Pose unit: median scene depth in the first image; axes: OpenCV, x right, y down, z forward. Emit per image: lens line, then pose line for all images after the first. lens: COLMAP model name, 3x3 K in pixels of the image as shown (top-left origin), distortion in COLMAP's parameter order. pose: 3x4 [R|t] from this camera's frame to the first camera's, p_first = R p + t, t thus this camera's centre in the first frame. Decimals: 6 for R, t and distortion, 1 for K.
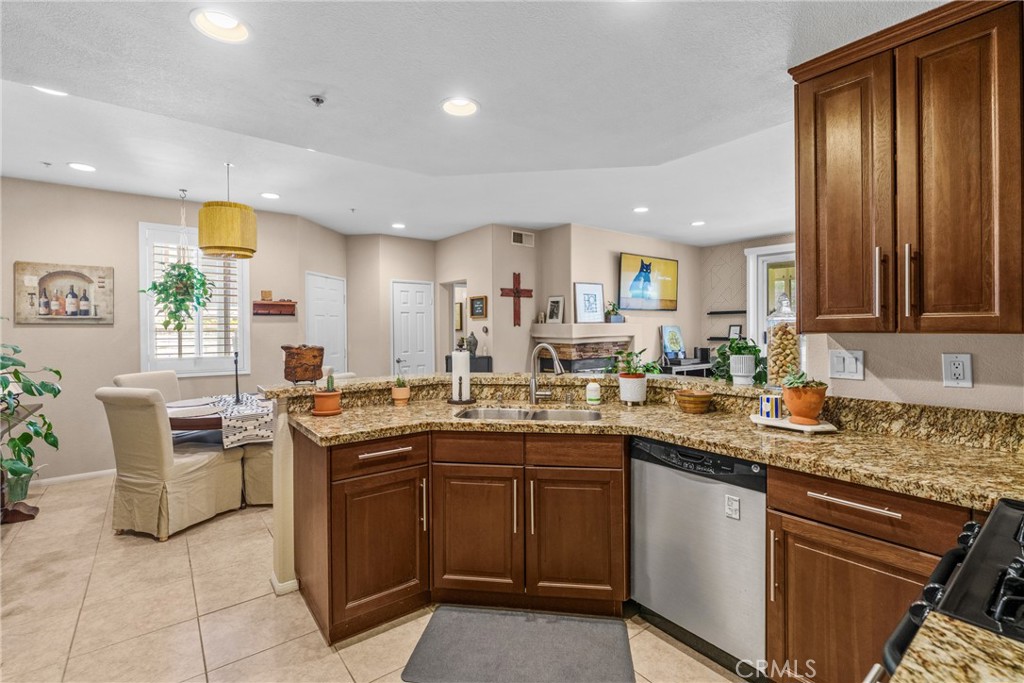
lens RADIAL K [[459.7, 0, 512.4], [0, 459.7, 331.0], [0, 0, 1]] dist [-0.001274, -0.000262]
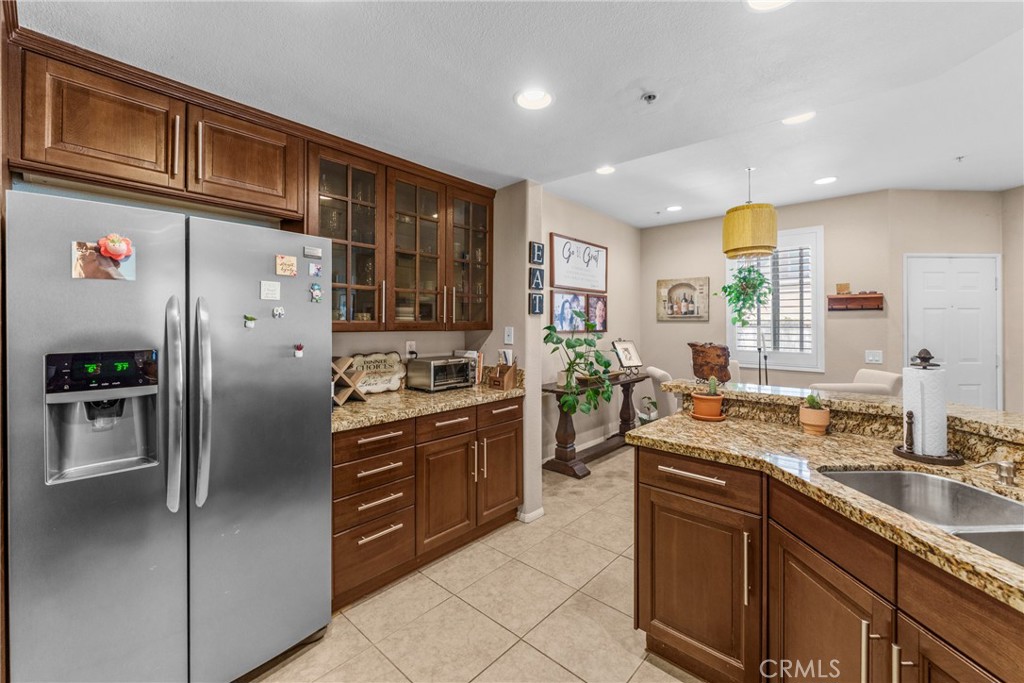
lens RADIAL K [[418.8, 0, 515.9], [0, 418.8, 325.0], [0, 0, 1]] dist [0.000433, -0.000009]
pose [[0.184655, 0.007989, -0.982771, 0.236518], [-0.010044, 0.999930, 0.006241, -0.006110], [0.982752, 0.008719, 0.184723, 0.309222]]
